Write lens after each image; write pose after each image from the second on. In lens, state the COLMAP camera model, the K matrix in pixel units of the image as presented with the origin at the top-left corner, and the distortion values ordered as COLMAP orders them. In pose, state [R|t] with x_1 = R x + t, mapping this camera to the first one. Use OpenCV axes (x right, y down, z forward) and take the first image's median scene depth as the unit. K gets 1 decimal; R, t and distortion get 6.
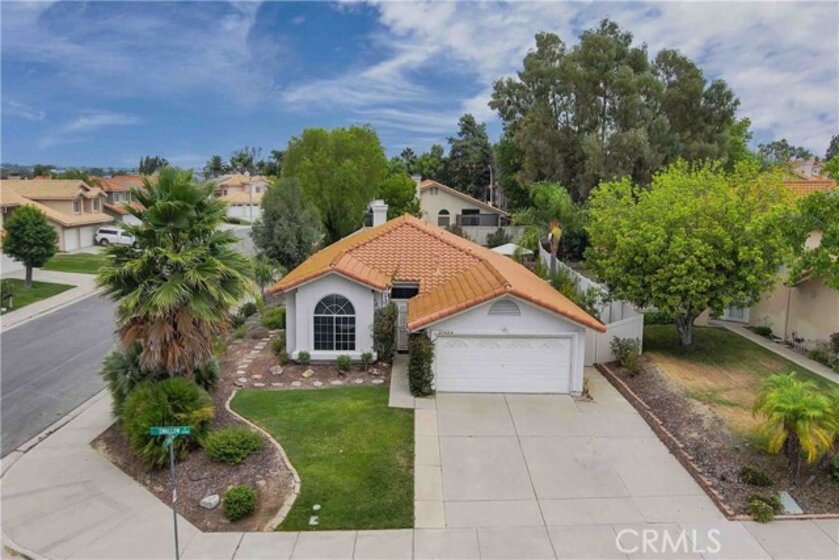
lens RADIAL K [[601.3, 0, 393.0], [0, 601.3, 246.0], [0, 0, 1]] dist [0.000424, -0.006555]
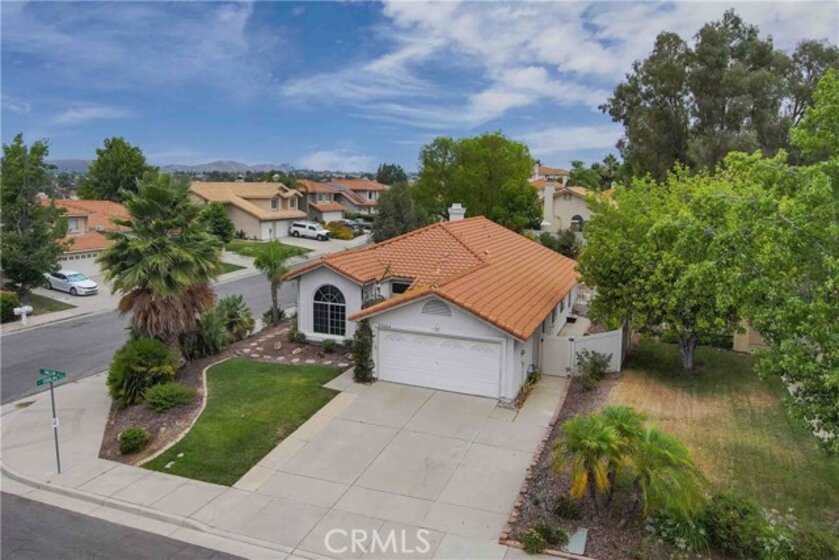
lens RADIAL K [[558.7, 0, 418.9], [0, 558.7, 250.3], [0, 0, 1]] dist [-0.008618, -0.002180]
pose [[0.939388, 0.051173, -0.339017, 0.471408], [-0.049232, 0.998685, 0.014328, -0.007947], [0.339304, 0.003231, 0.940671, 0.083136]]
